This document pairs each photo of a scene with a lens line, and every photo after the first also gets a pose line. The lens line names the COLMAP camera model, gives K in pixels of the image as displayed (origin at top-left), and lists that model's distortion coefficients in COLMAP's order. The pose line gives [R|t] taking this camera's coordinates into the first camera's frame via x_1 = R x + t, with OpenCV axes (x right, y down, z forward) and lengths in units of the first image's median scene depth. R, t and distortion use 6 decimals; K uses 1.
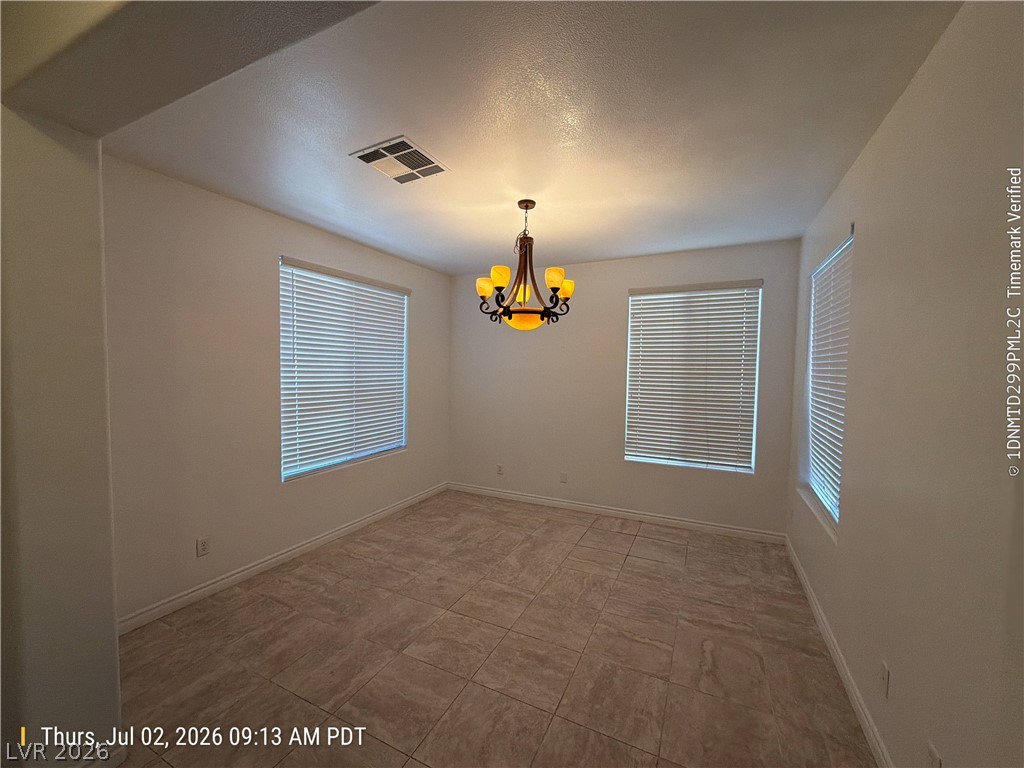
lens RADIAL K [[409.0, 0, 515.7], [0, 409.0, 384.7], [0, 0, 1]] dist [-0.002016, -0.000065]
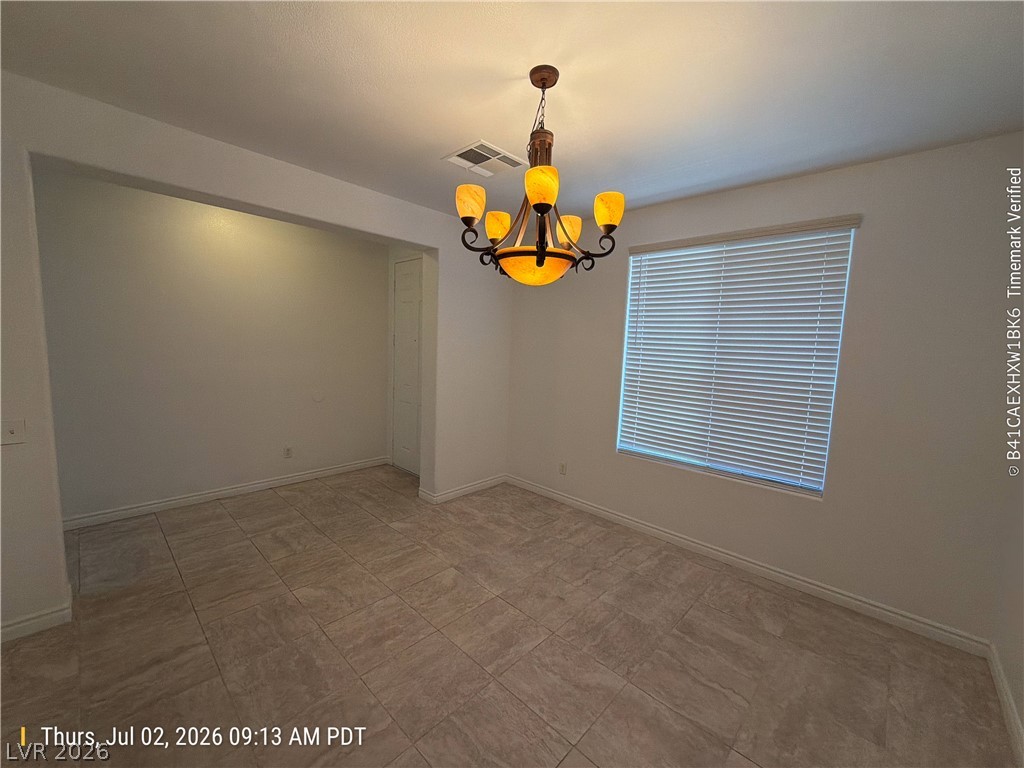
lens RADIAL K [[409.0, 0, 509.5], [0, 409.0, 386.8], [0, 0, 1]] dist [-0.002016, -0.000065]
pose [[-0.307782, 0.079629, -0.948119, 0.575883], [-0.086122, 0.990069, 0.111110, -0.037400], [0.947551, 0.115852, -0.297868, 1.038590]]
